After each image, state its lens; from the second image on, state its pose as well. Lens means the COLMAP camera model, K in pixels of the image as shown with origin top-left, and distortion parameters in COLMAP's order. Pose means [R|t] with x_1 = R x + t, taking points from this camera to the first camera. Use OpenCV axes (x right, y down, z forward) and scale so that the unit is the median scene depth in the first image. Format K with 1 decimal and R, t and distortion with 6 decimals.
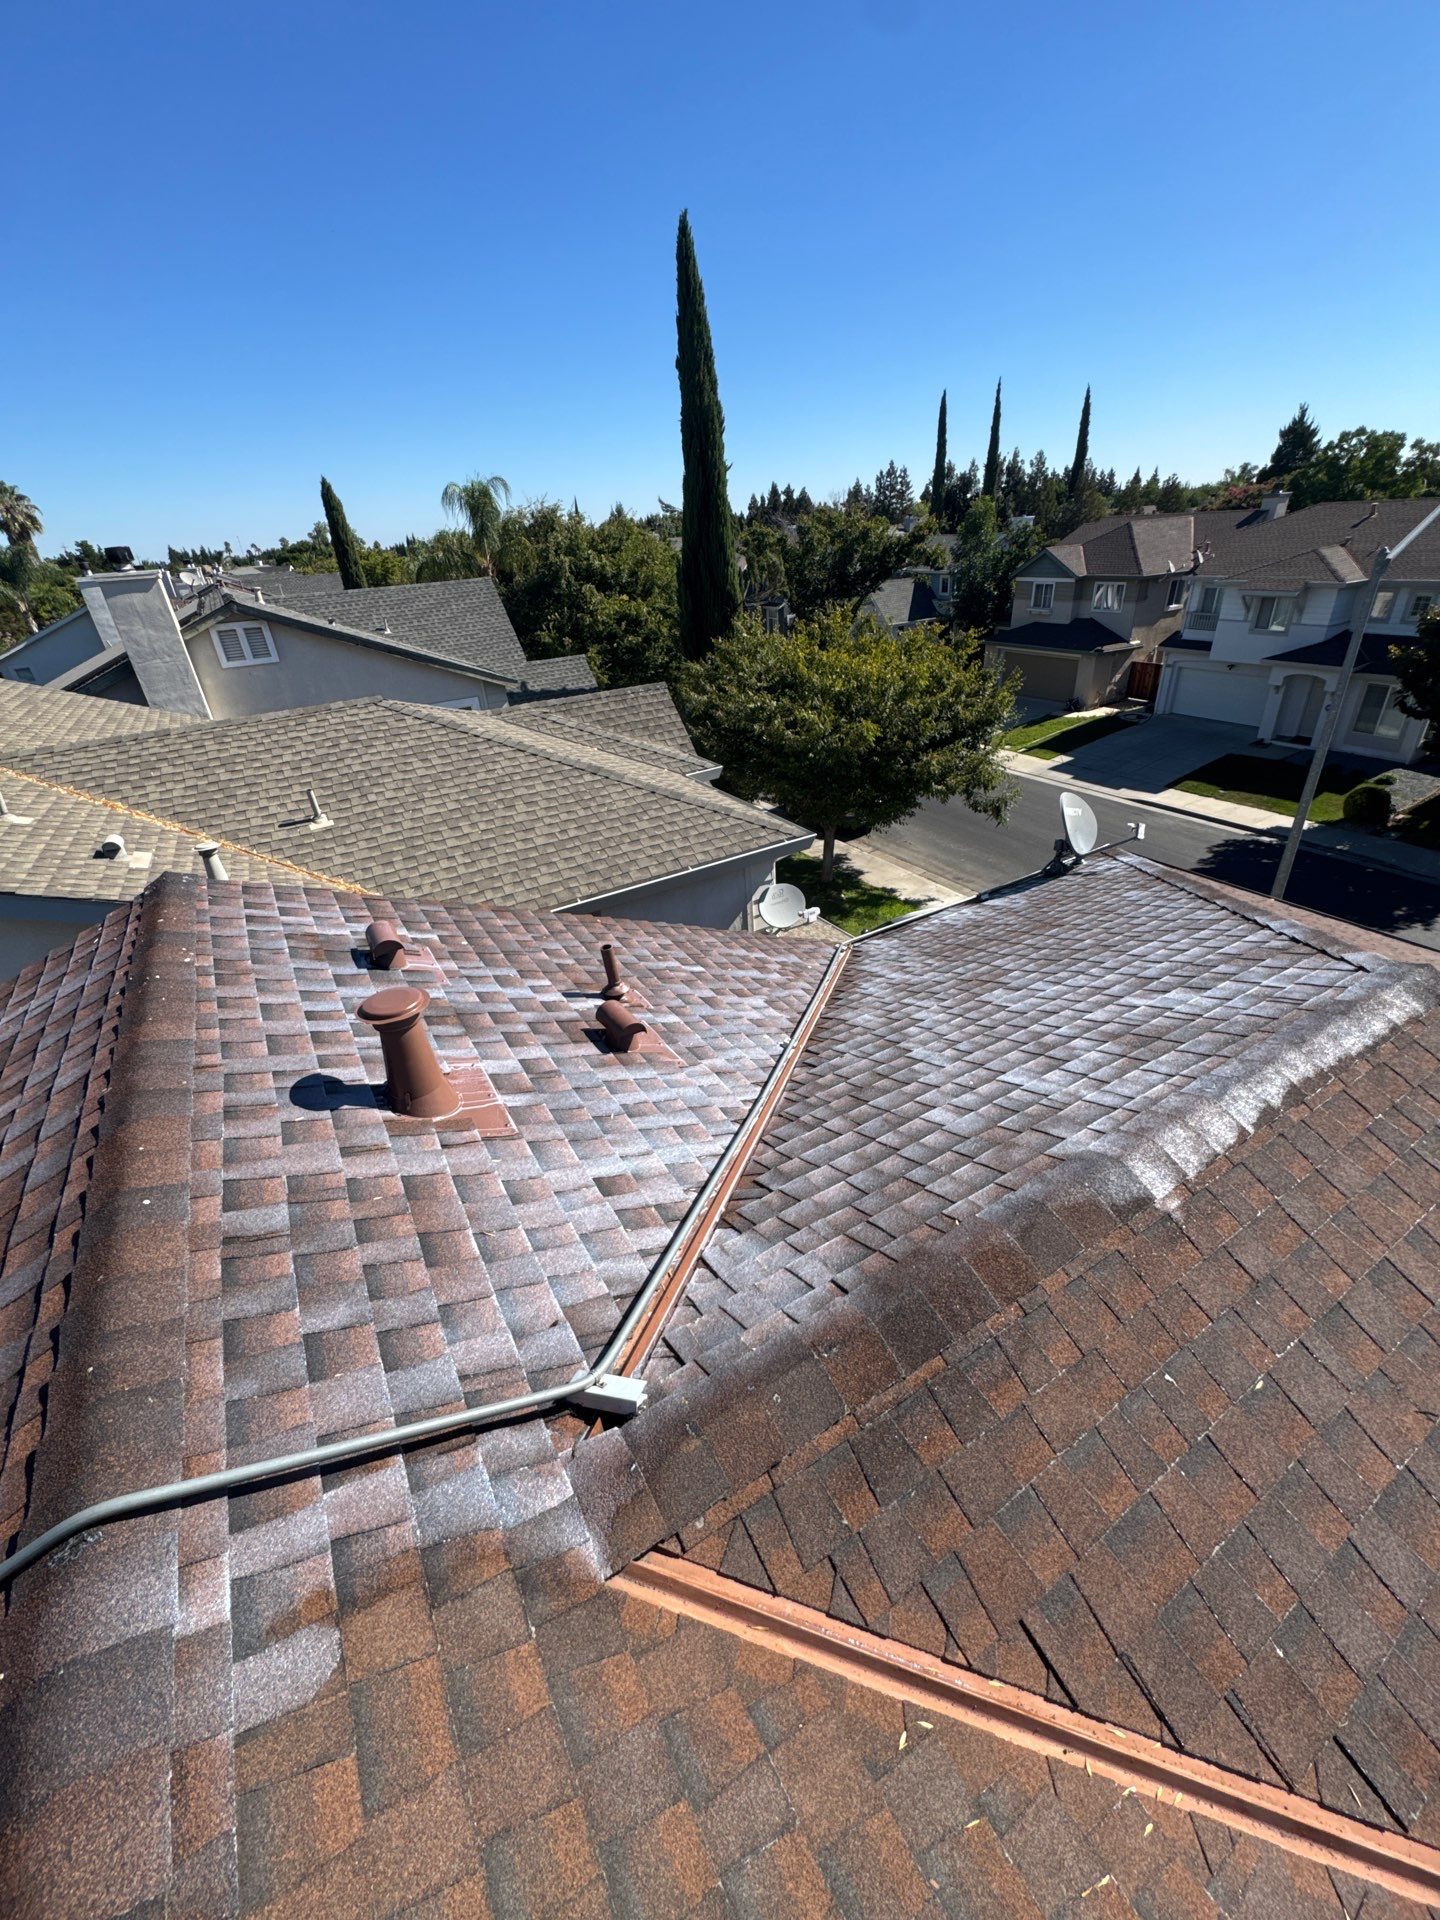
lens RADIAL K [[764.1, 0, 720.3], [0, 764.1, 961.2], [0, 0, 1]] dist [-0.000630, -0.001077]
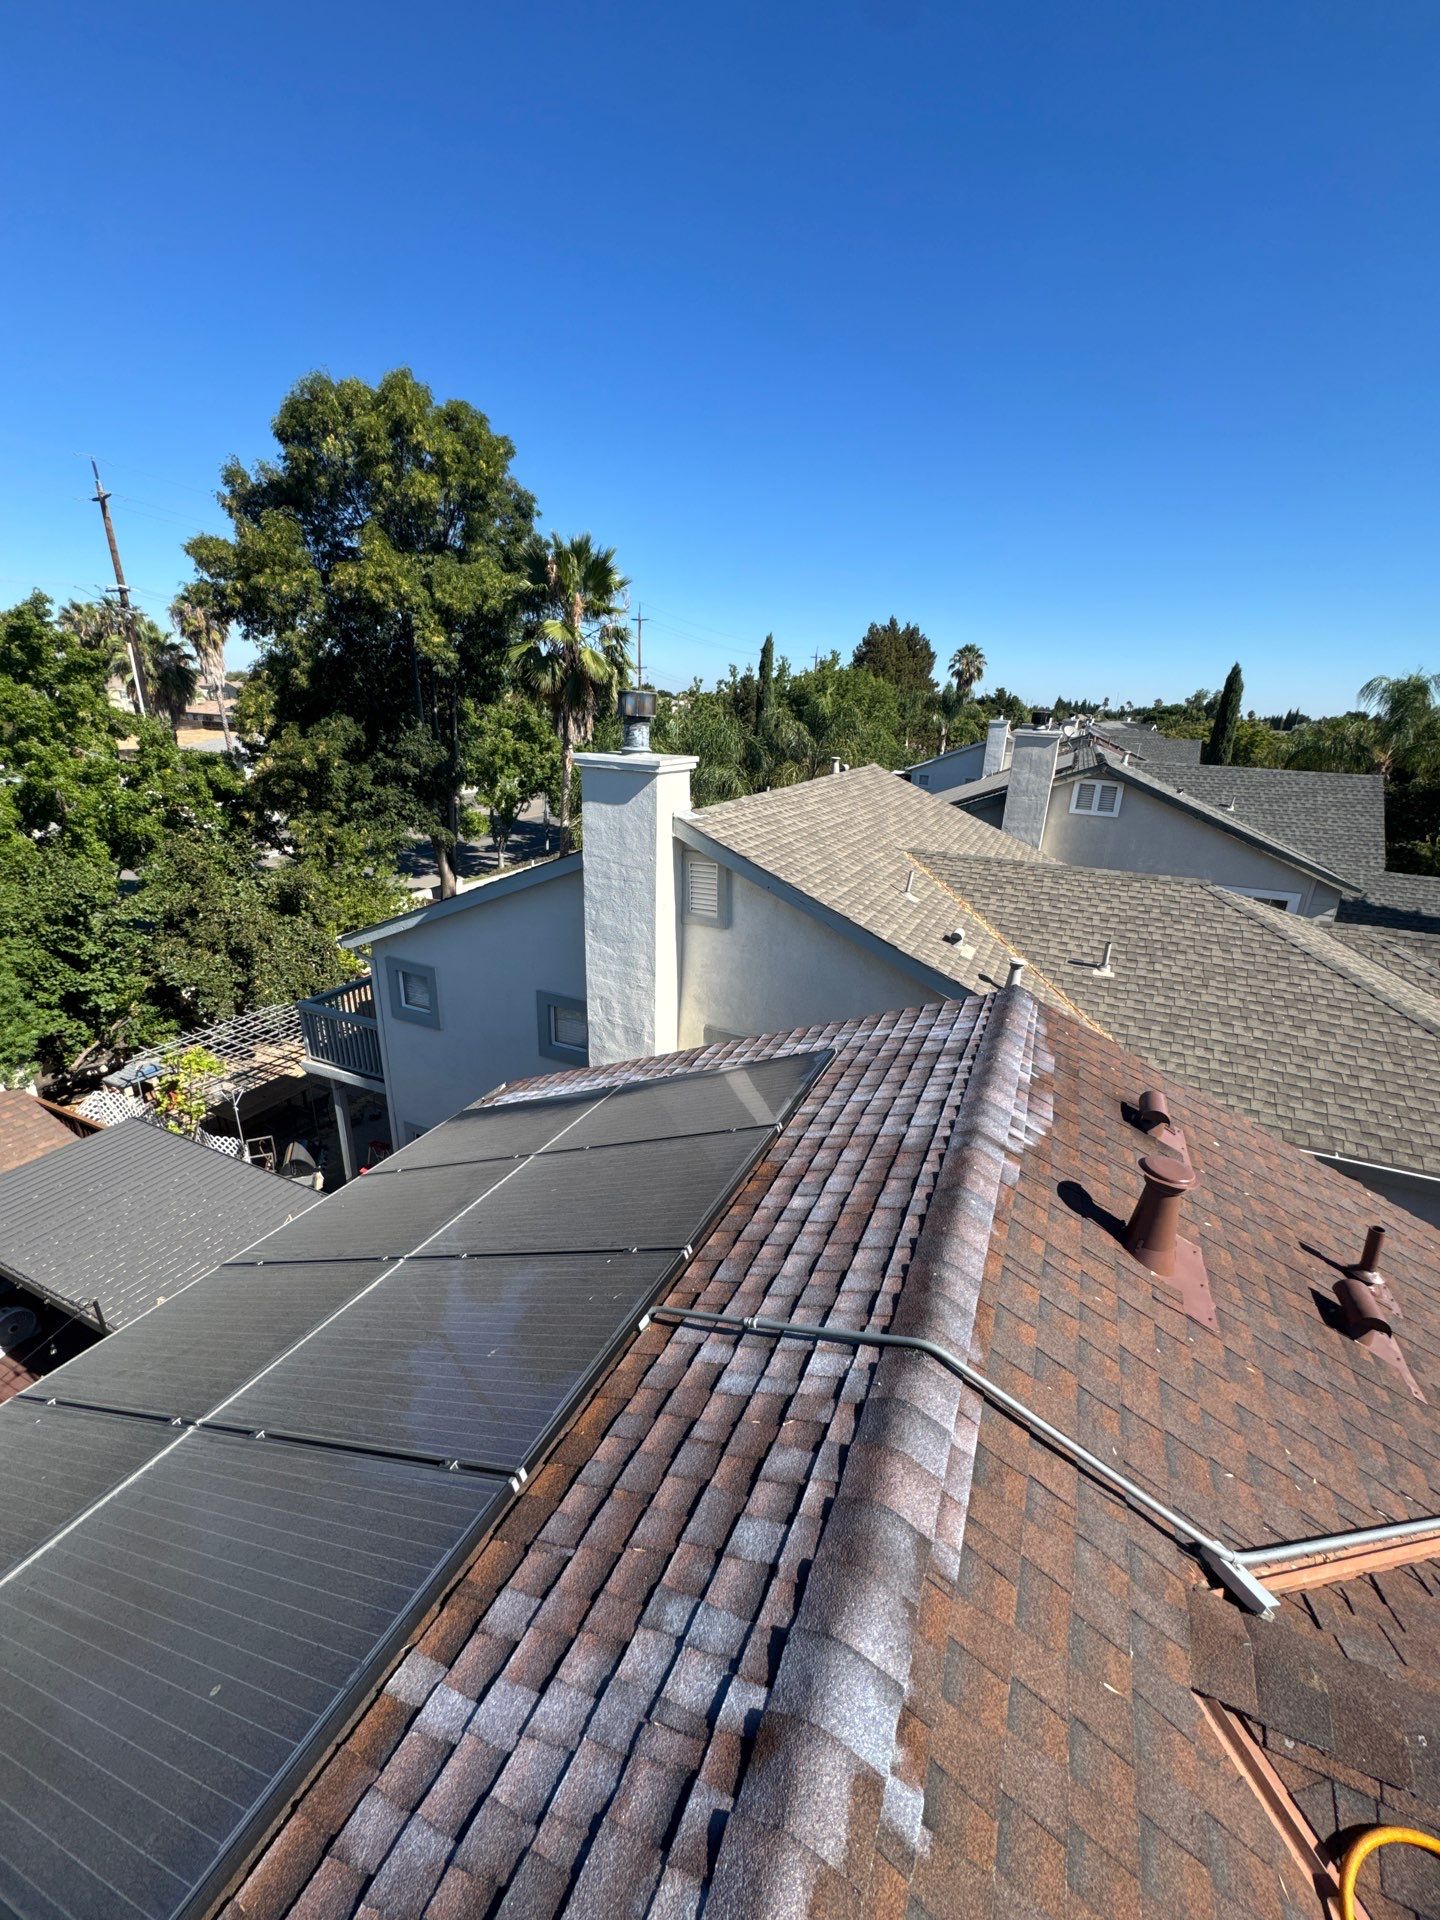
lens RADIAL K [[764.1, 0, 729.1], [0, 764.1, 958.6], [0, 0, 1]] dist [-0.000630, -0.001077]
pose [[0.574176, 0.343028, -0.743407, -0.011040], [-0.468921, 0.882101, 0.044851, 0.009465], [0.671145, 0.322847, 0.667334, -0.123077]]
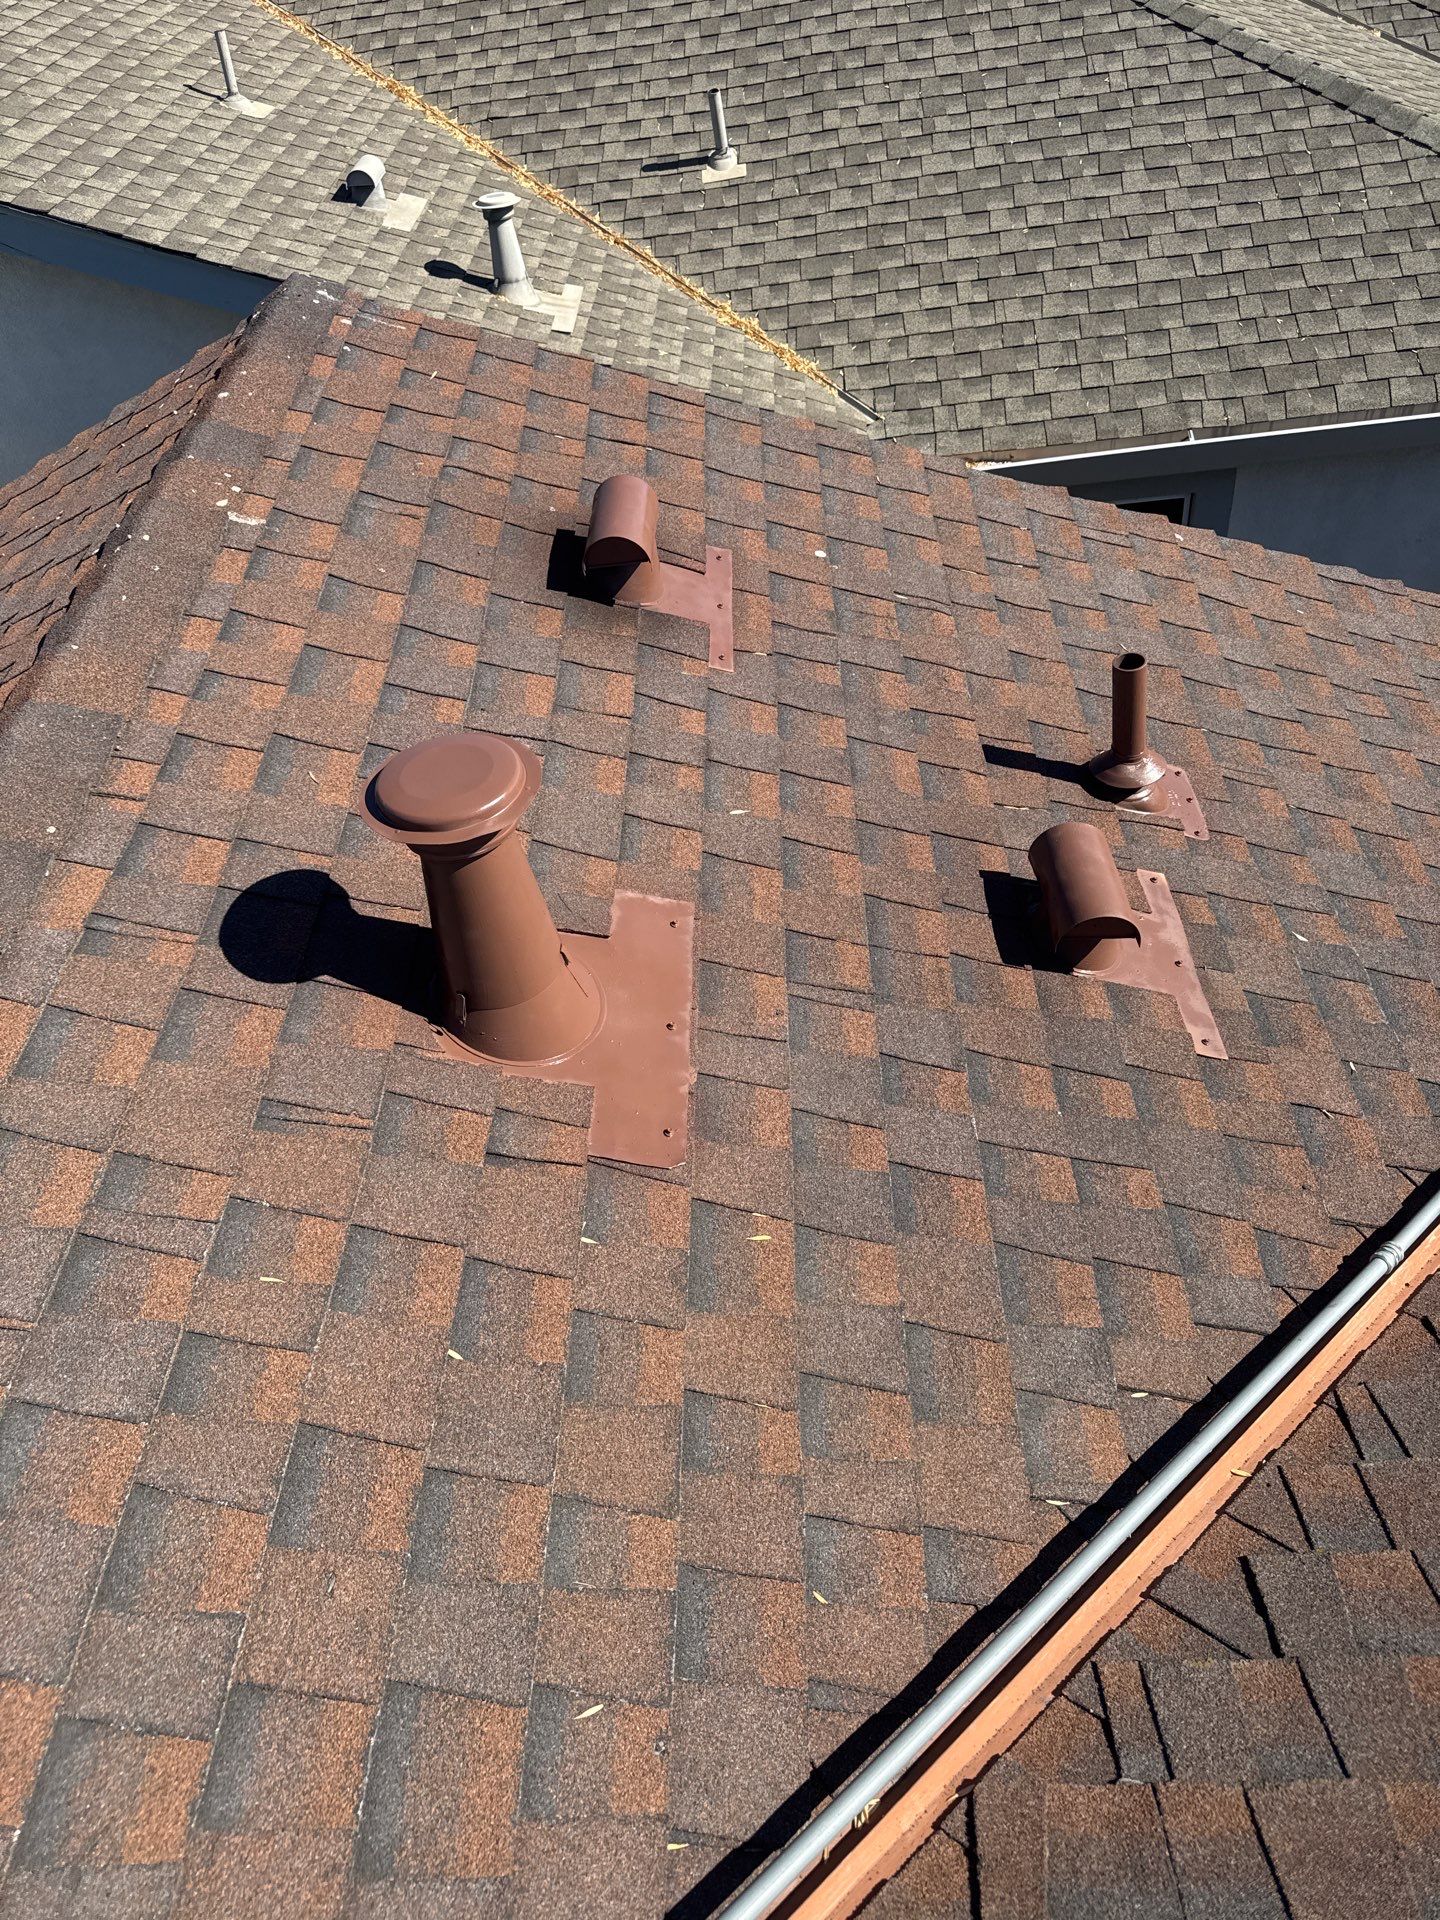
lens RADIAL K [[1376.0, 0, 707.0], [0, 1376.0, 948.9], [0, 0, 1]] dist [0.001193, -0.010446]
pose [[0.846077, 0.343161, -0.407915, -0.000168], [-0.192933, 0.910485, 0.365778, -0.045166], [0.496921, -0.230776, 0.836547, 0.139308]]
